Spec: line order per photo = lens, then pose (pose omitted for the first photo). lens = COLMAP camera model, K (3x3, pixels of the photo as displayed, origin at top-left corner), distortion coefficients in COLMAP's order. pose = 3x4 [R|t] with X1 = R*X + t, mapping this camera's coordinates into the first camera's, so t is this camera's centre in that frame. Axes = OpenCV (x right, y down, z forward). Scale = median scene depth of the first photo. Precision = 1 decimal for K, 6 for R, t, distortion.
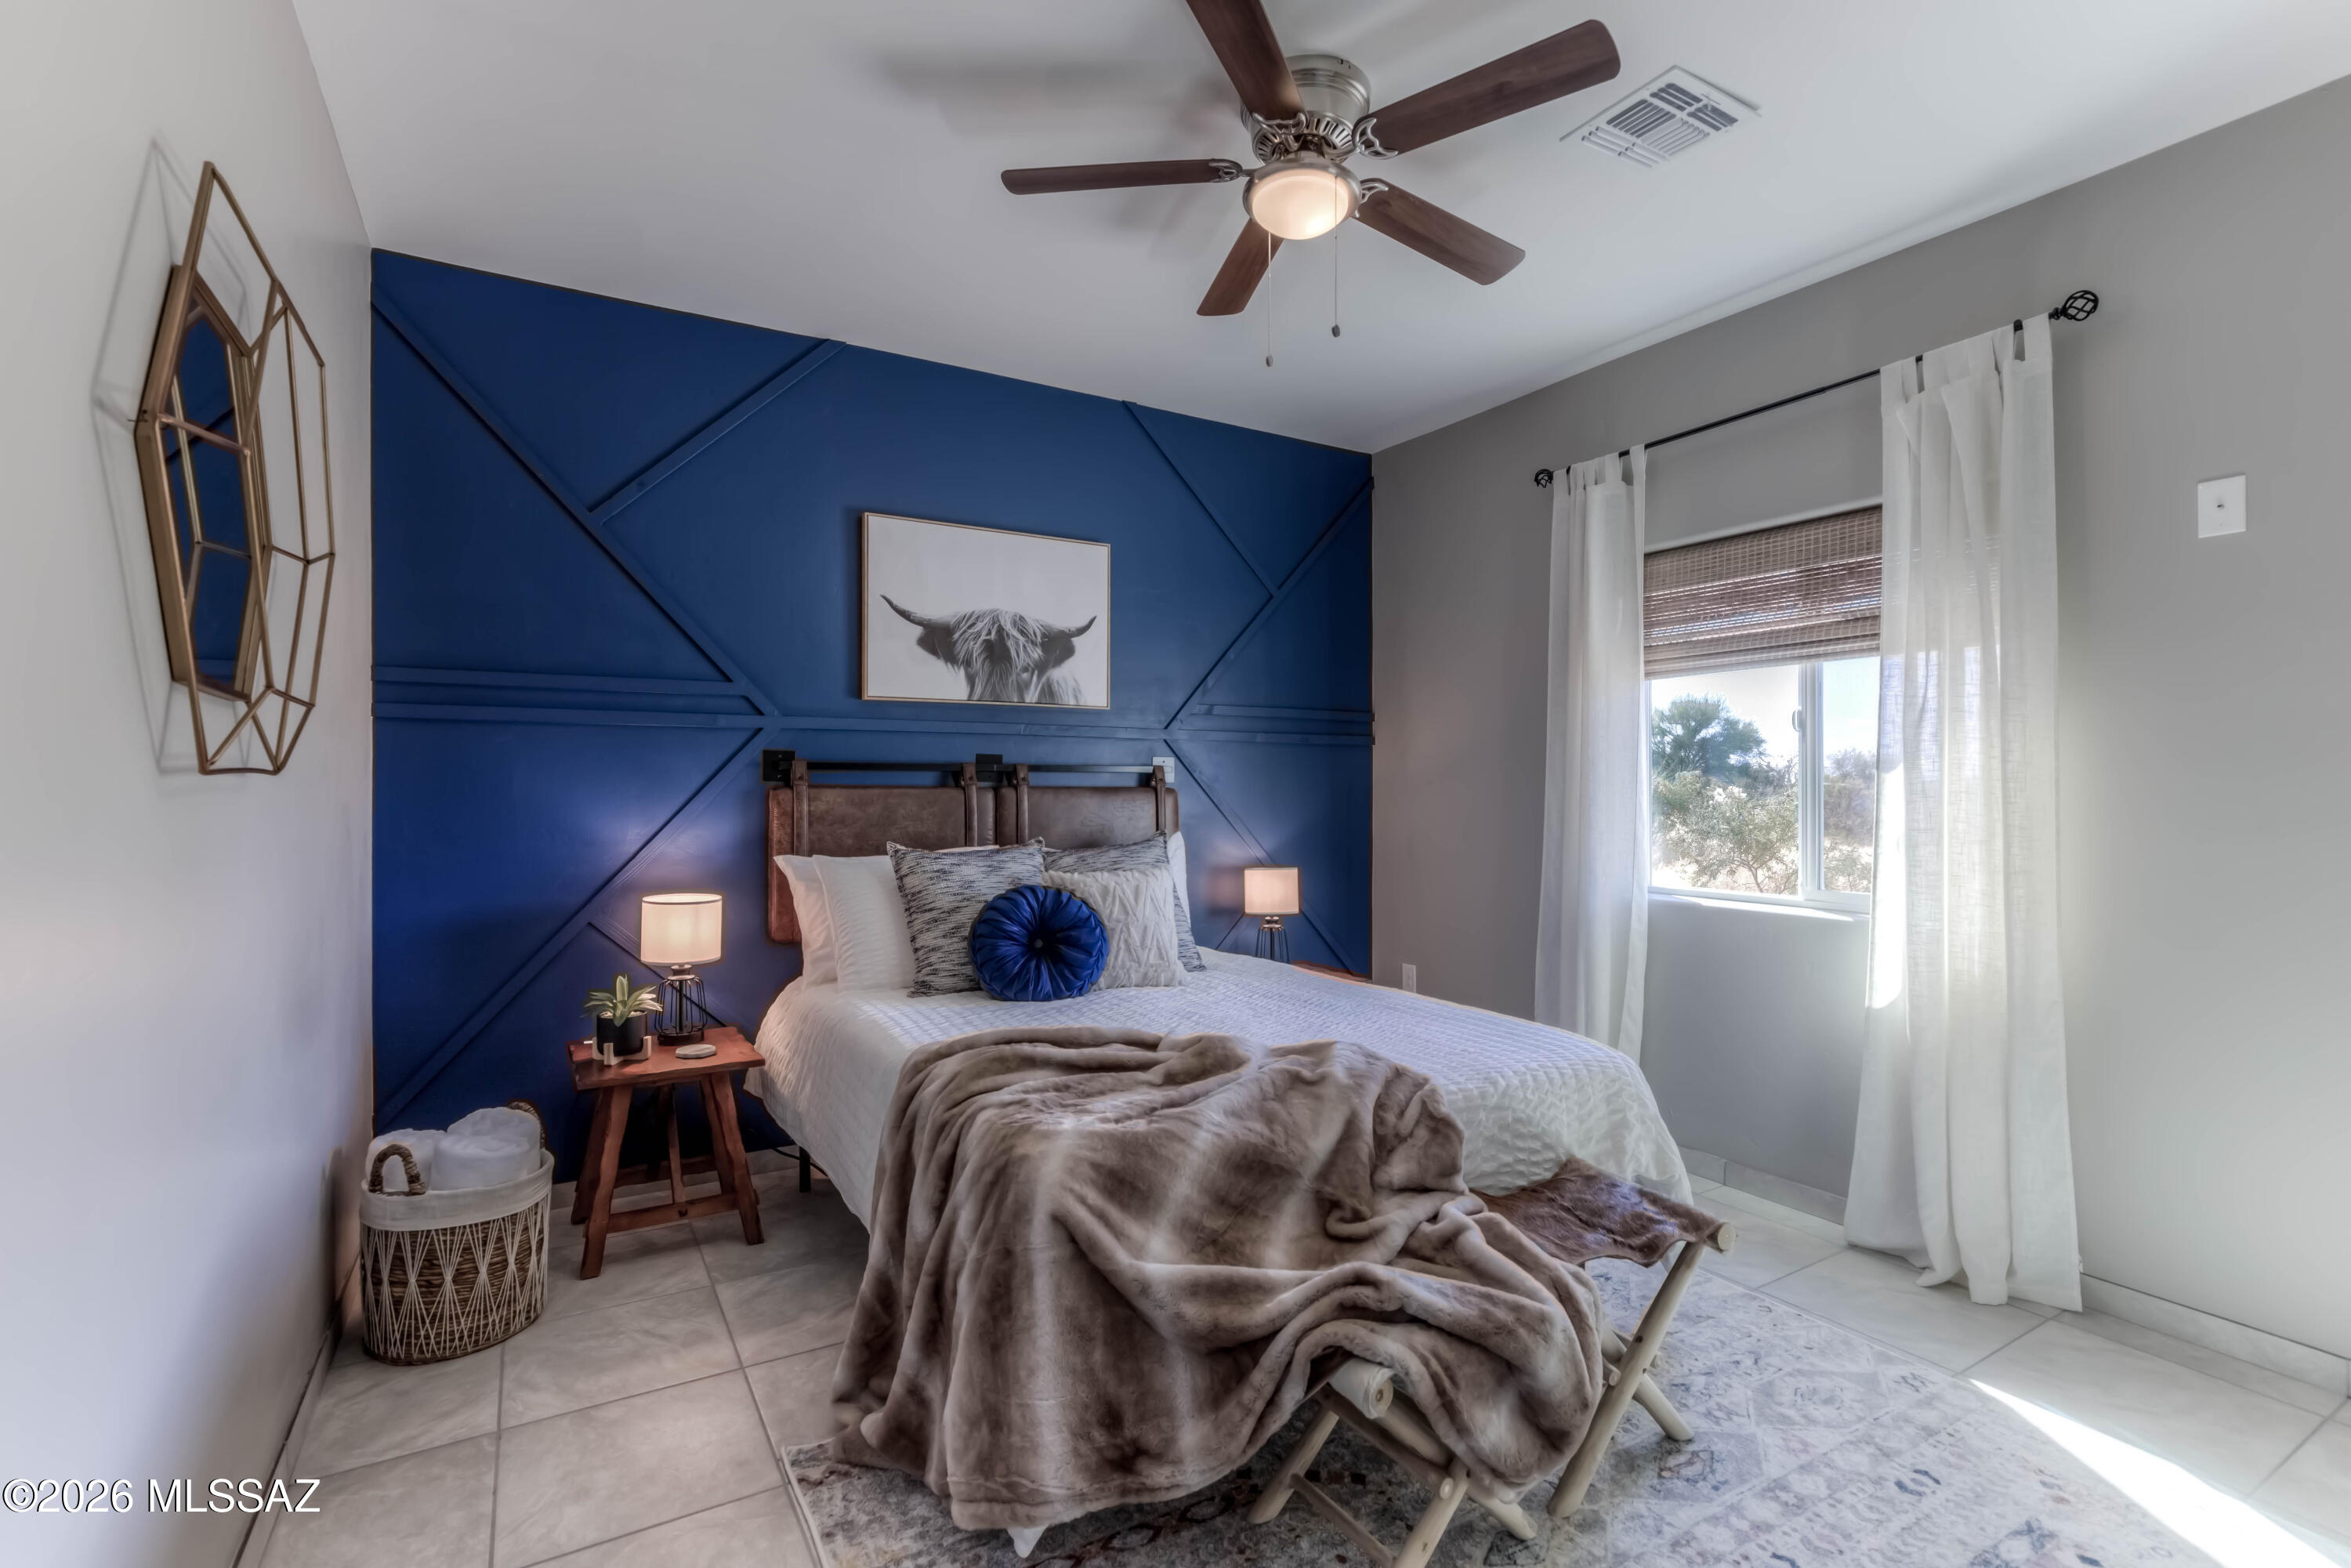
lens RADIAL K [[1084.6, 0, 1190.8], [0, 1084.6, 794.2], [0, 0, 1]] dist [-0.001106, 0.000457]
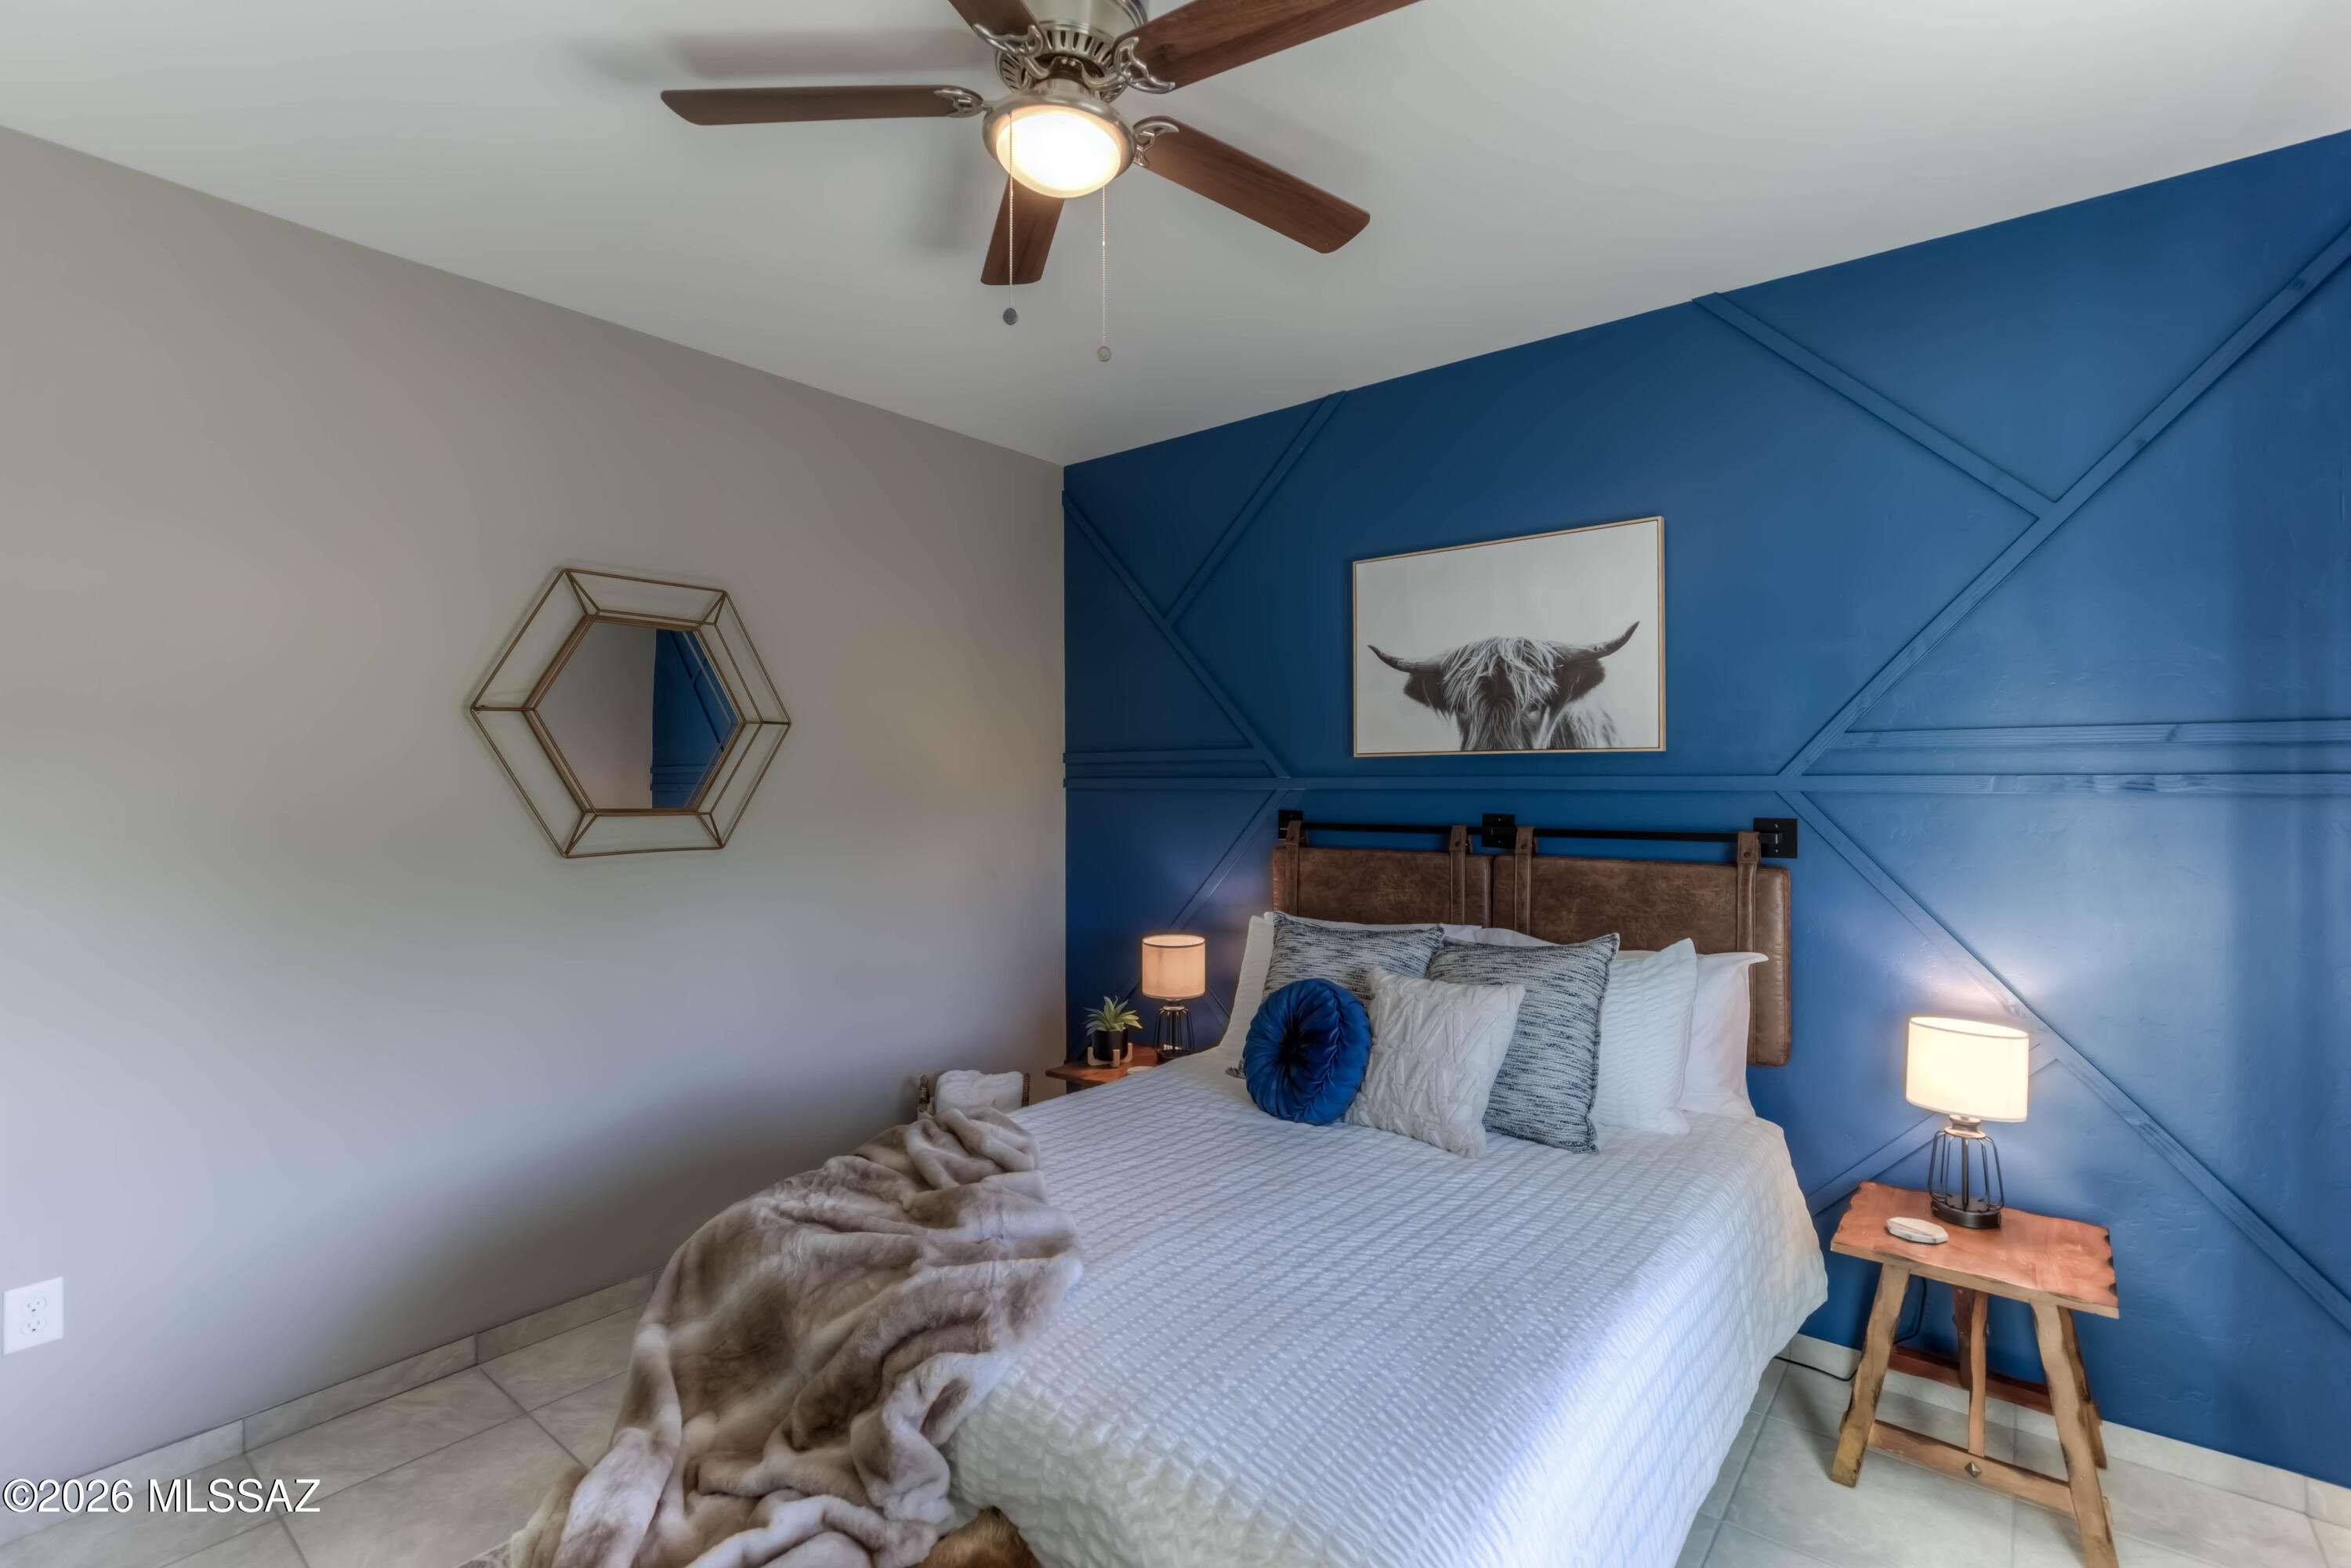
lens RADIAL K [[1107.1, 0, 1185.7], [0, 1107.1, 783.2], [0, 0, 1]] dist [0.000089, 0.000466]
pose [[0.321174, 0.002234, -0.947018, 0.546303], [-0.004837, 0.999988, 0.000719, -0.061269], [0.947008, 0.004350, 0.321181, 0.518317]]
